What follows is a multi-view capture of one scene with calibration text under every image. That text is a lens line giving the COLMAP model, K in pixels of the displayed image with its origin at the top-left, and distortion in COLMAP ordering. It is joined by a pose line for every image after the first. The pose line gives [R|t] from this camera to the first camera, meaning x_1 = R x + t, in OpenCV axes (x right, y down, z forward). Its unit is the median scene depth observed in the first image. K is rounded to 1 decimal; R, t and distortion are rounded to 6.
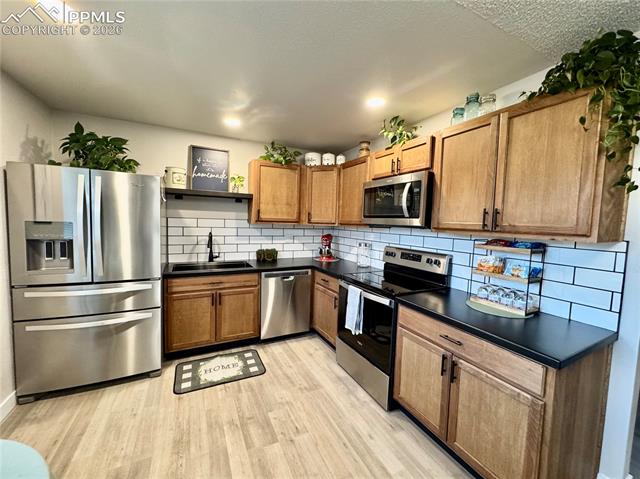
lens RADIAL K [[256.0, 0, 319.6], [0, 256.0, 239.5], [0, 0, 1]] dist [-0.003290, 0.000227]
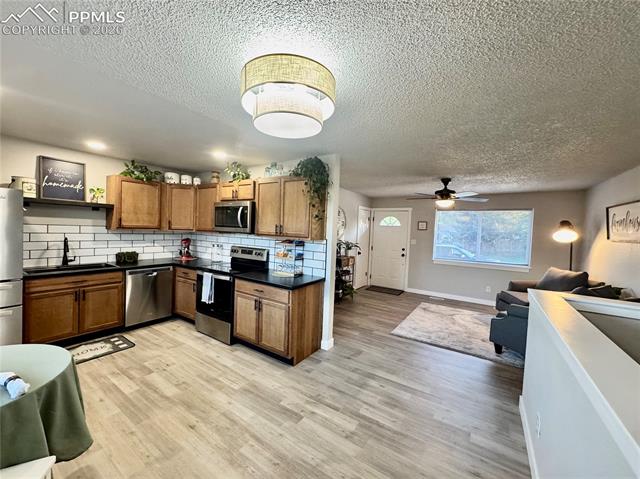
lens RADIAL K [[256.0, 0, 319.6], [0, 256.0, 239.5], [0, 0, 1]] dist [-0.003290, 0.000227]
pose [[0.869482, -0.014804, 0.493742, -0.028442], [0.021463, 0.999739, -0.007822, 0.012586], [-0.493498, 0.017398, 0.869573, -0.564260]]
